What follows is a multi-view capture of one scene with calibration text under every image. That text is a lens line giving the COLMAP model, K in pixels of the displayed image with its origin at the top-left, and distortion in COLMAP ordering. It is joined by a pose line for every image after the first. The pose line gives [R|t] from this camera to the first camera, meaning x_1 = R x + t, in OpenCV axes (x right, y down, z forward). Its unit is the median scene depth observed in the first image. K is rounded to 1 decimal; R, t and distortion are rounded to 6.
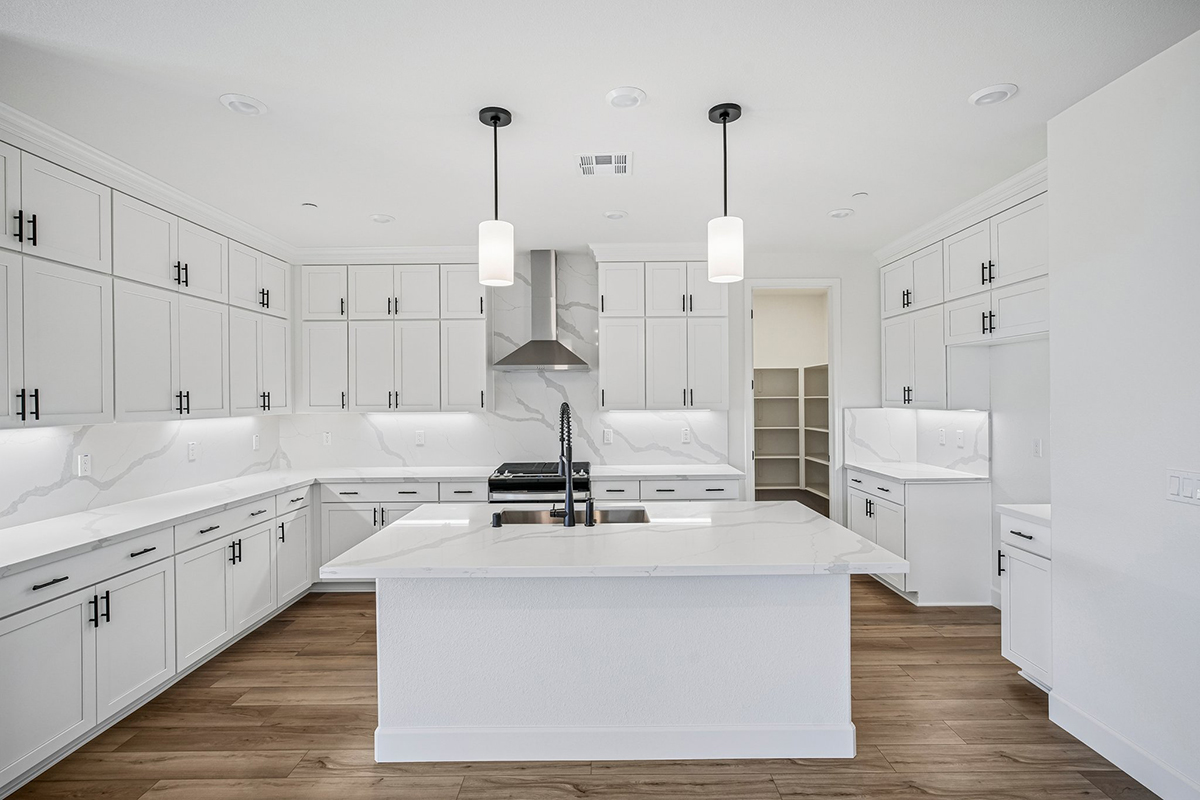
lens RADIAL K [[575.6, 0, 603.0], [0, 575.6, 397.7], [0, 0, 1]] dist [-0.002879, 0.000463]
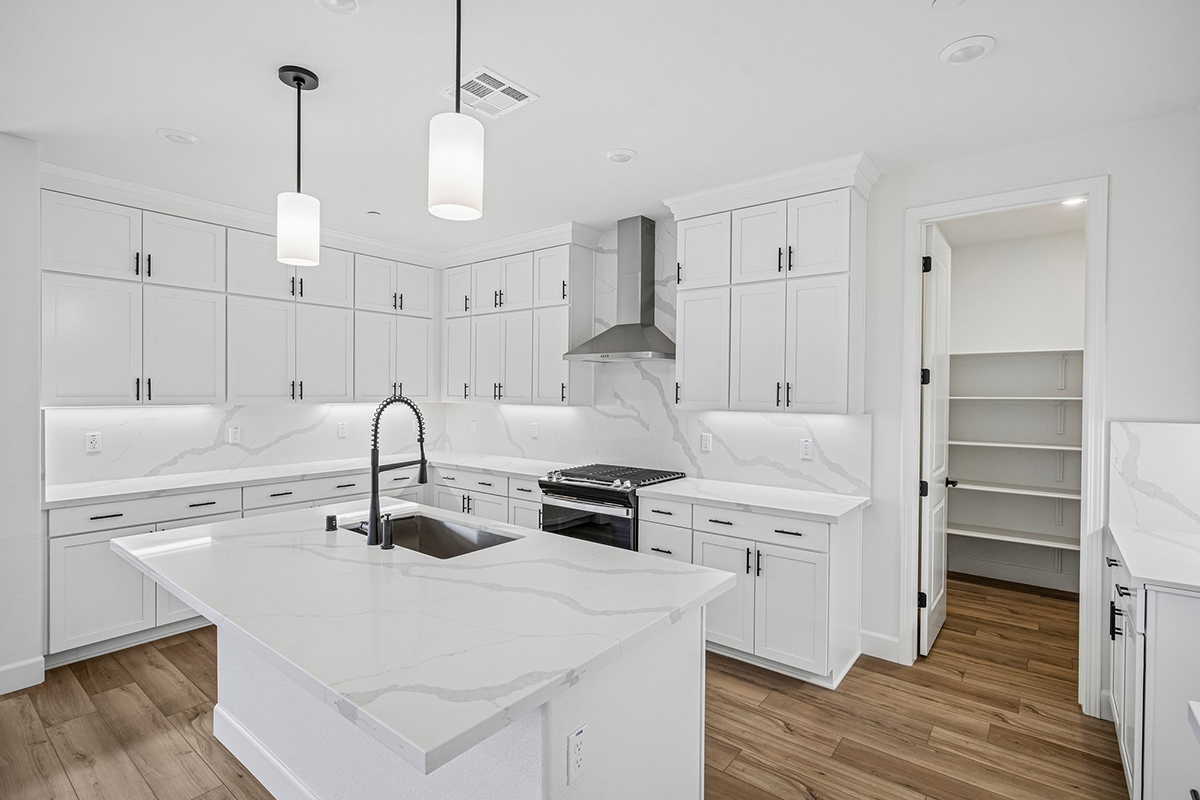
lens RADIAL K [[575.6, 0, 594.9], [0, 575.6, 393.4], [0, 0, 1]] dist [-0.002879, 0.000463]
pose [[0.783597, 0.016905, -0.621040, 0.375699], [-0.017212, 0.999837, 0.005499, -0.001262], [0.621031, 0.006380, 0.783760, 0.292785]]
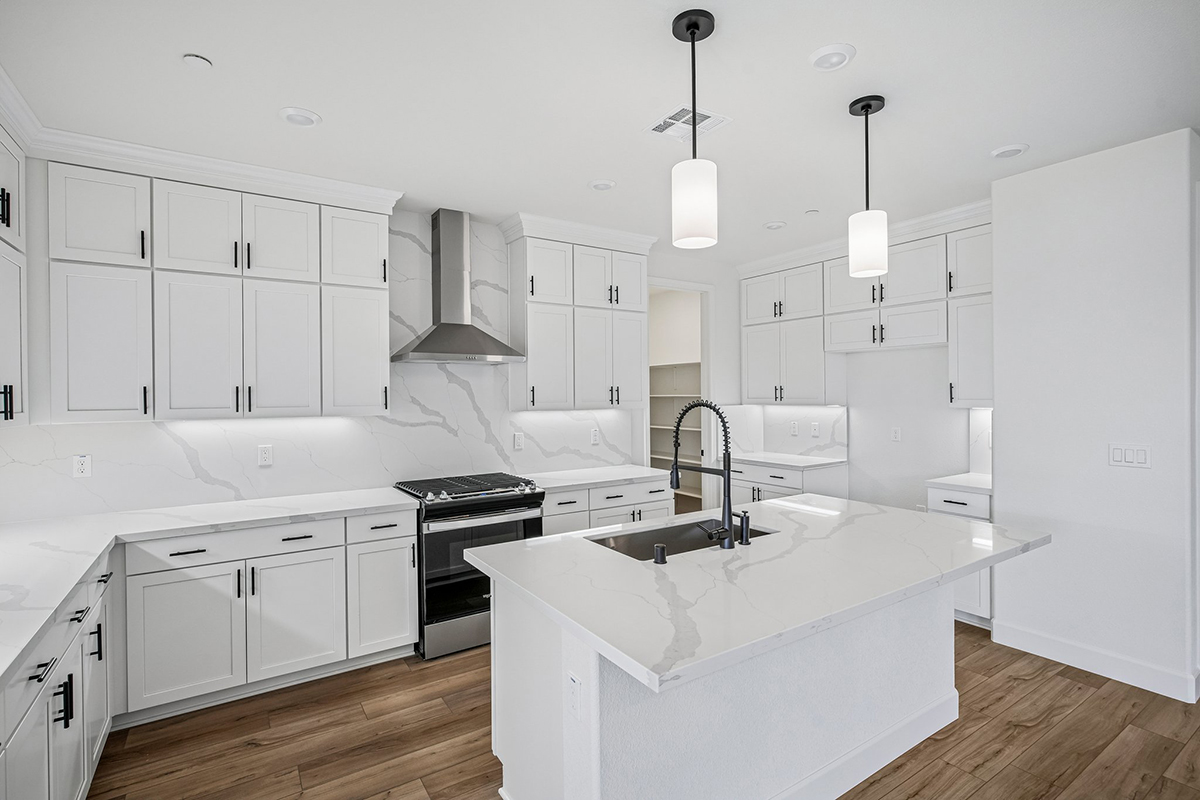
lens RADIAL K [[575.6, 0, 601.6], [0, 575.6, 397.1], [0, 0, 1]] dist [-0.002879, 0.000463]
pose [[0.832159, -0.002875, 0.554530, -0.364300], [0.002791, 0.999996, 0.000996, 0.001241], [-0.554531, 0.000719, 0.832163, 0.220005]]
